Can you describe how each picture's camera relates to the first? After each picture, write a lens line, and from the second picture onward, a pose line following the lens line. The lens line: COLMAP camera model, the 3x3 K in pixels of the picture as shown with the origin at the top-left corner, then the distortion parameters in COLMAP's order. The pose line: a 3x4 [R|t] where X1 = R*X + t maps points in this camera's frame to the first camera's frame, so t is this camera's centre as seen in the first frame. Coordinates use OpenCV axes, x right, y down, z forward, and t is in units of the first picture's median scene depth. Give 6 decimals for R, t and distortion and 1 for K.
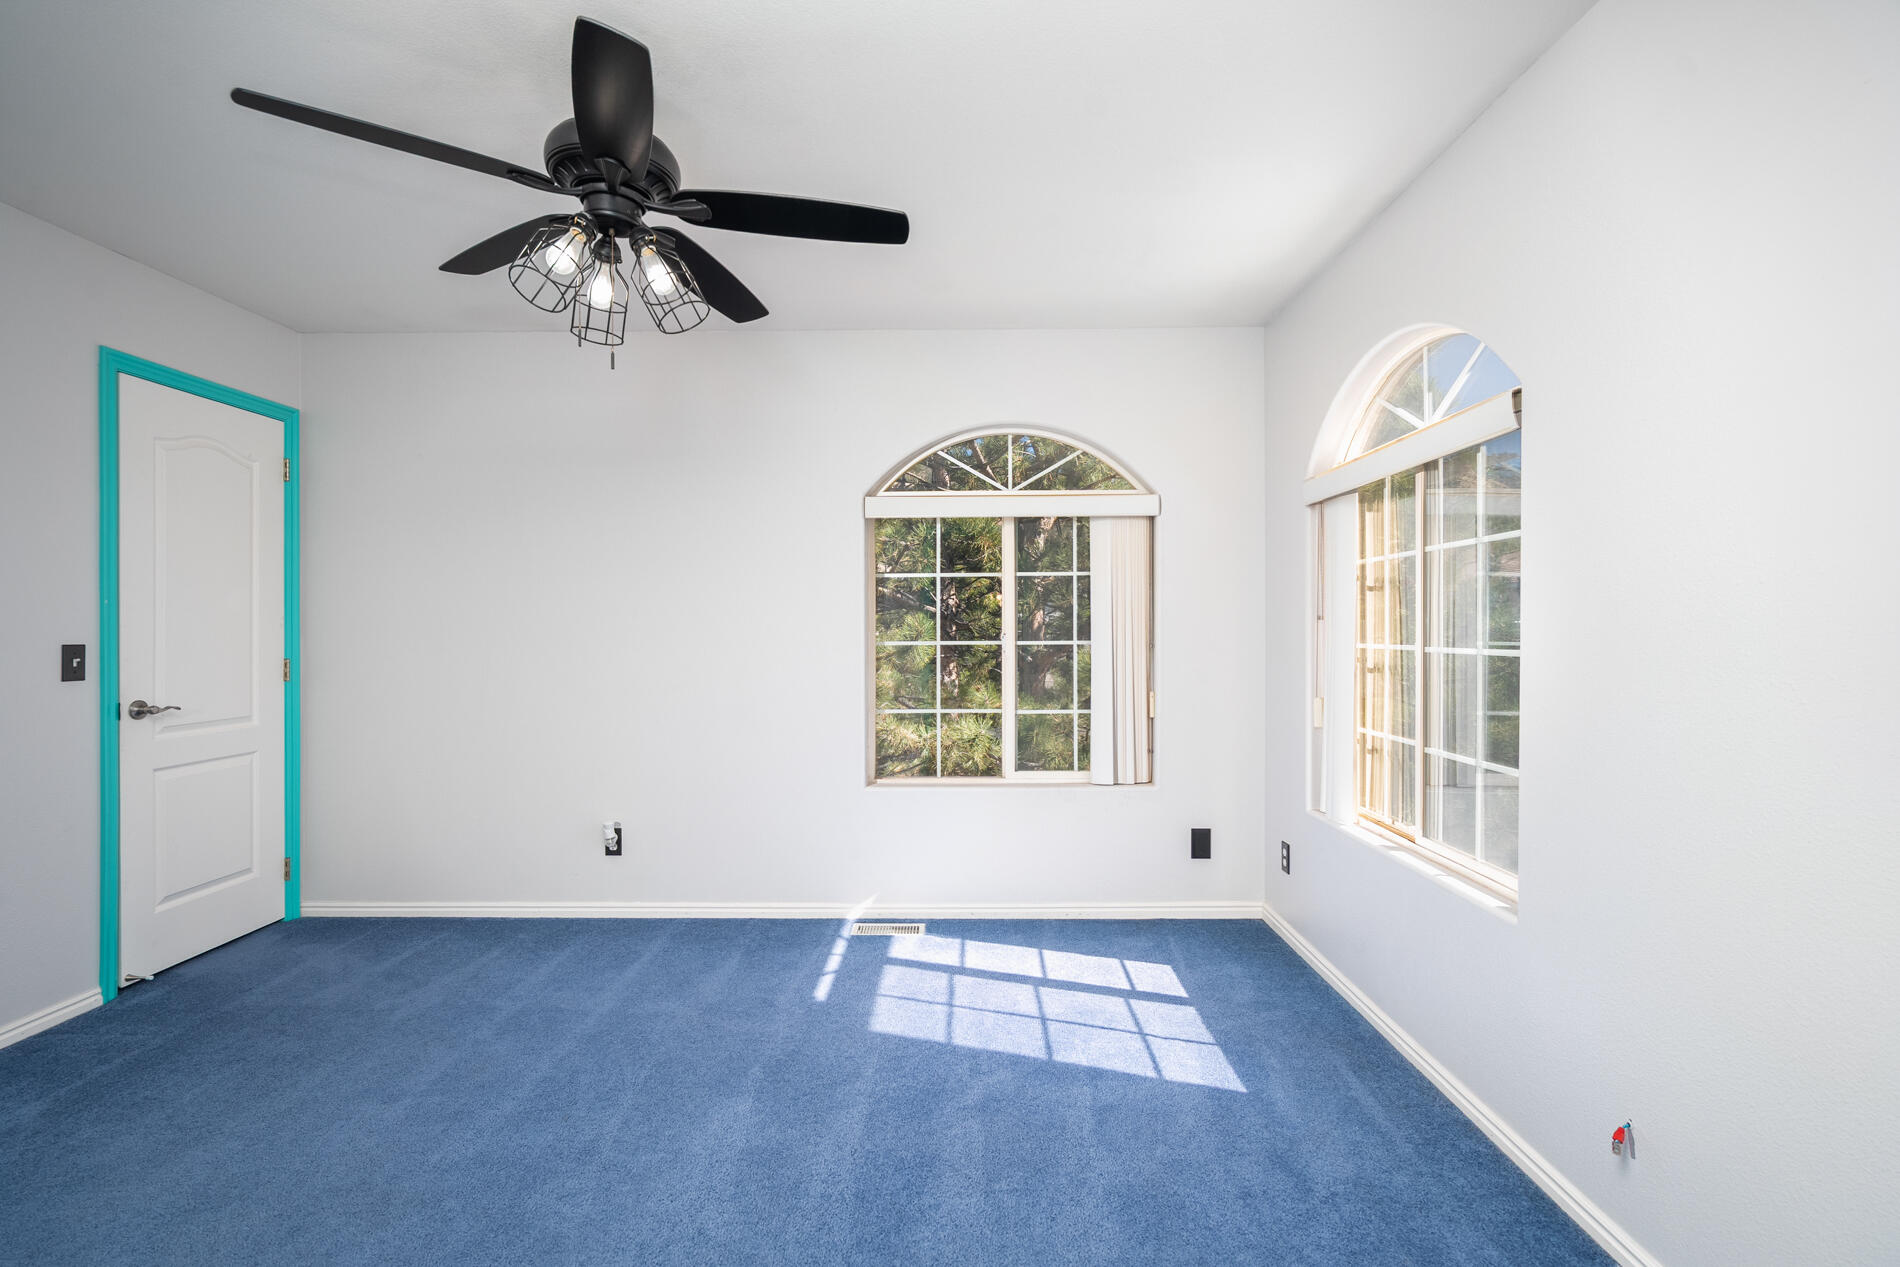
lens RADIAL K [[874.7, 0, 952.1], [0, 874.7, 608.0], [0, 0, 1]] dist [-0.002193, -0.000061]
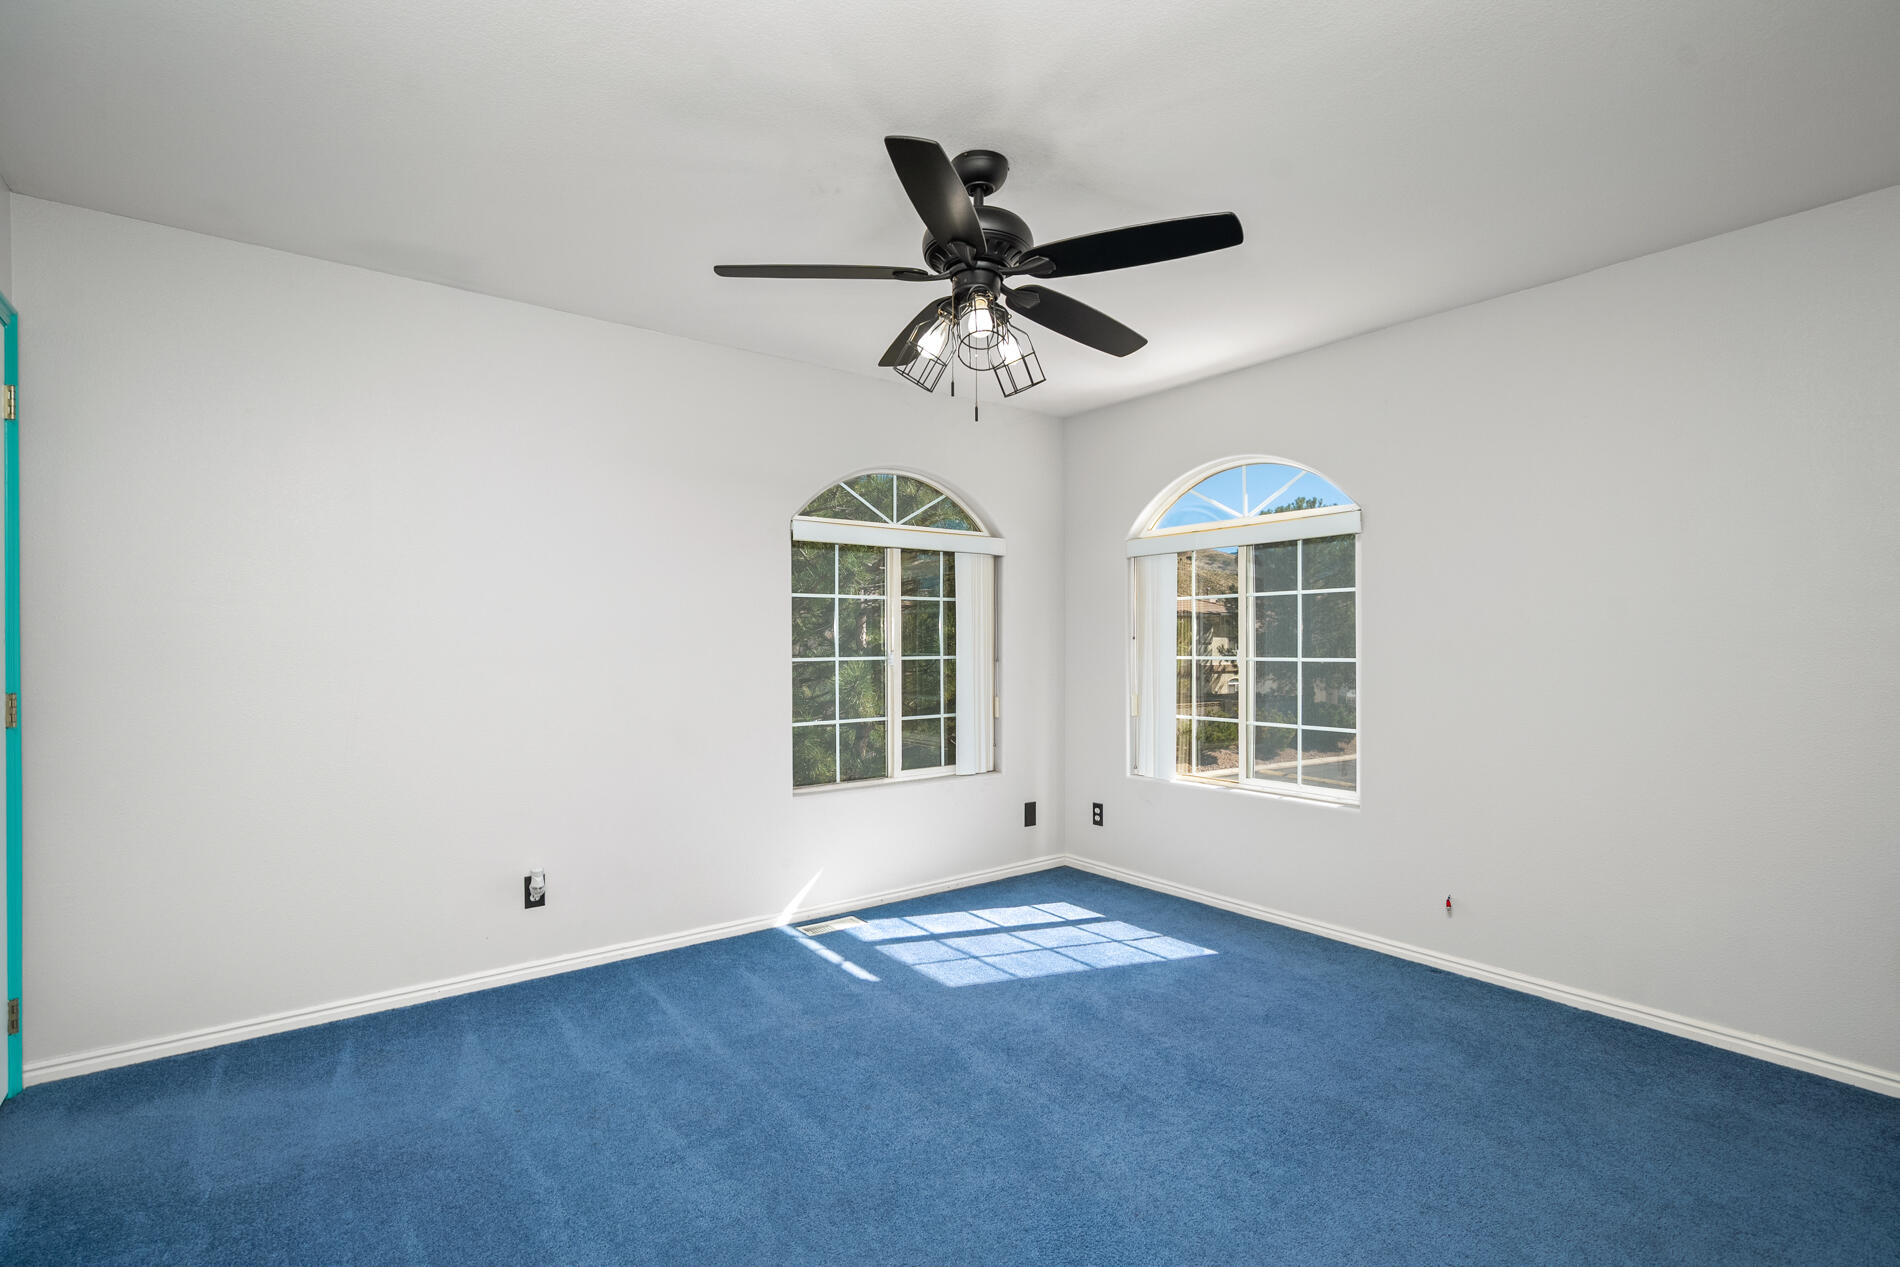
lens RADIAL K [[888.6, 0, 949.9], [0, 888.6, 639.2], [0, 0, 1]] dist [0.000019, 0.000352]
pose [[0.785088, 0.003786, 0.619373, -0.604408], [-0.013349, 0.999852, 0.010808, 0.001110], [-0.619241, -0.016753, 0.785023, 0.053332]]
